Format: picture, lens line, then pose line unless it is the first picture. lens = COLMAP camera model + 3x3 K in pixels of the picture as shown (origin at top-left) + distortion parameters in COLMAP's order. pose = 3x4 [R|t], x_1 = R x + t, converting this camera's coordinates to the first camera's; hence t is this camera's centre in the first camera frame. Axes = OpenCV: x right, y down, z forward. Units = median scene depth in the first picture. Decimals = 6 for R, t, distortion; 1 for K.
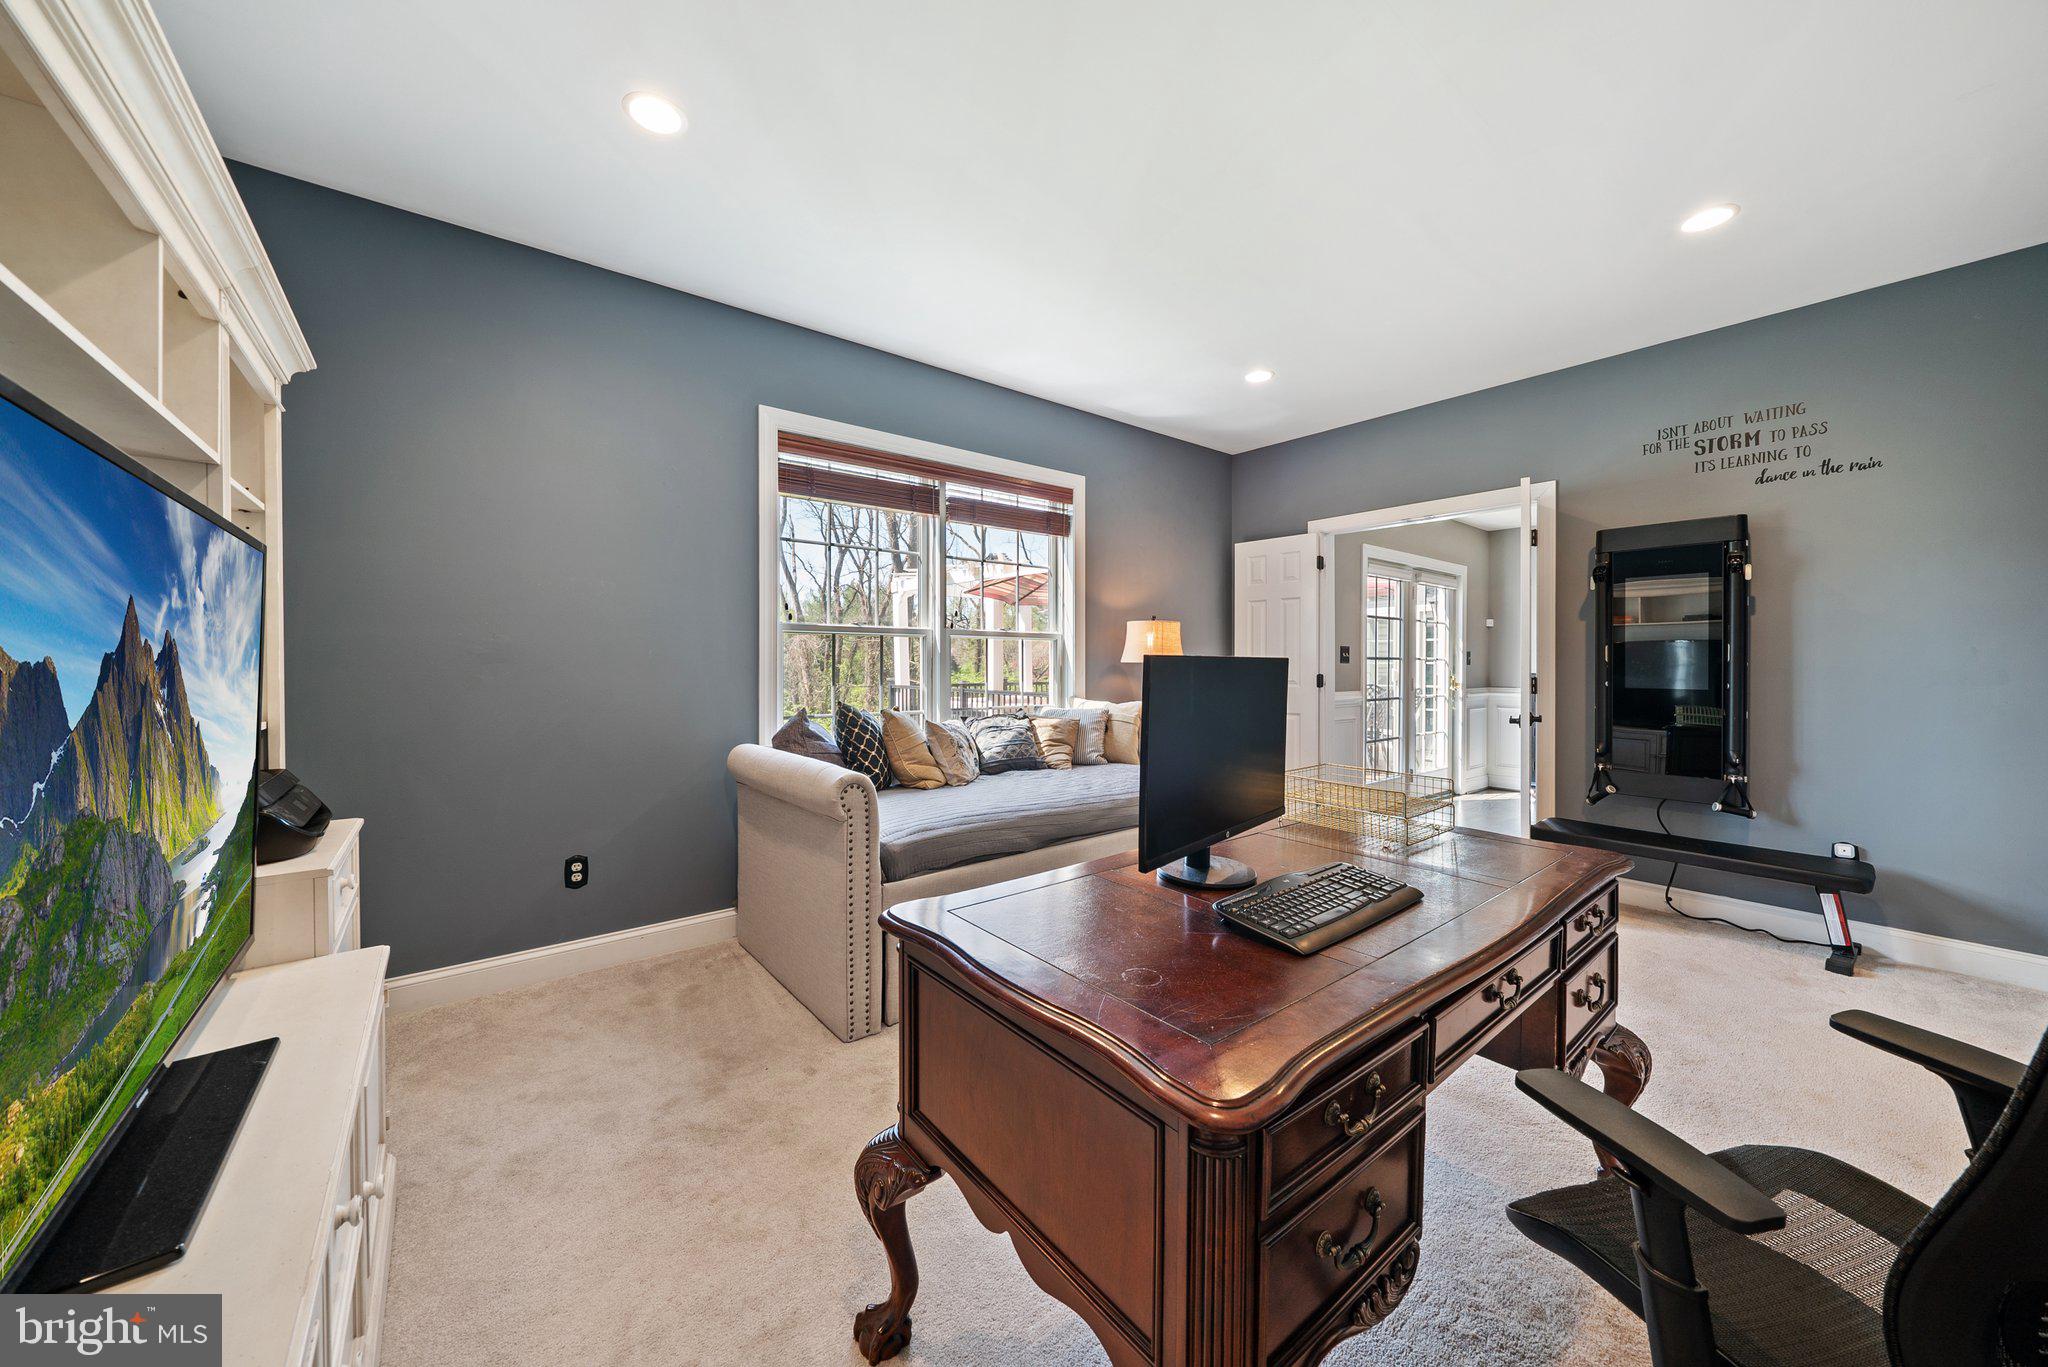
lens RADIAL K [[714.9, 0, 1029.5], [0, 714.9, 672.6], [0, 0, 1]] dist [-0.001209, -0.000036]
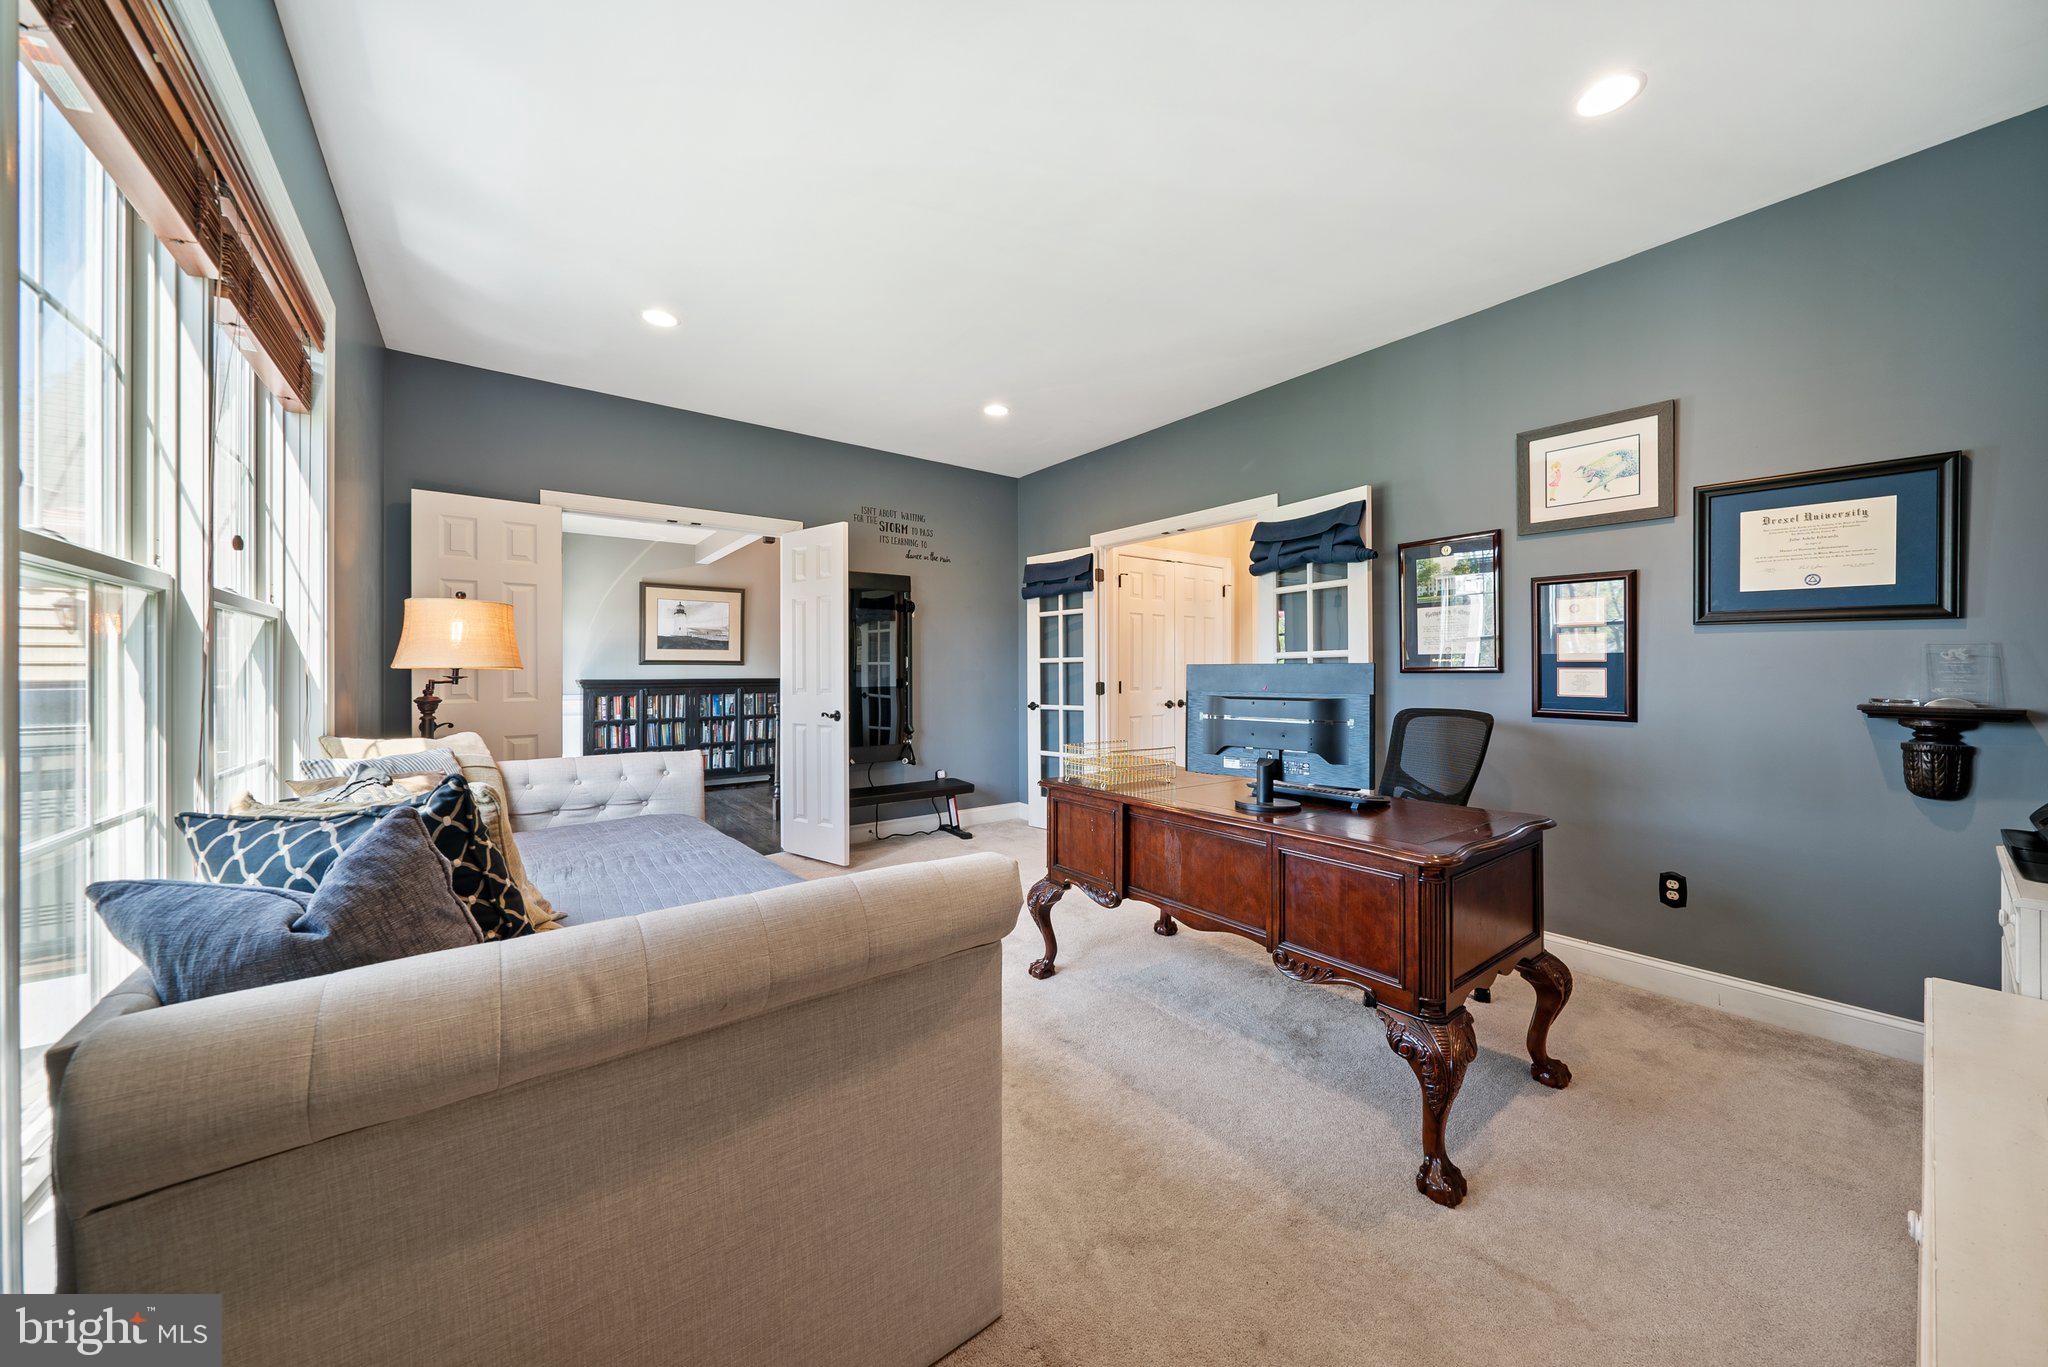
lens RADIAL K [[714.9, 0, 1027.3], [0, 714.9, 670.6], [0, 0, 1]] dist [-0.001209, -0.000036]
pose [[0.028296, -0.003894, 0.999592, -0.570024], [0.009859, 0.999945, 0.003616, -0.011984], [-0.999551, 0.009753, 0.028333, 0.657194]]
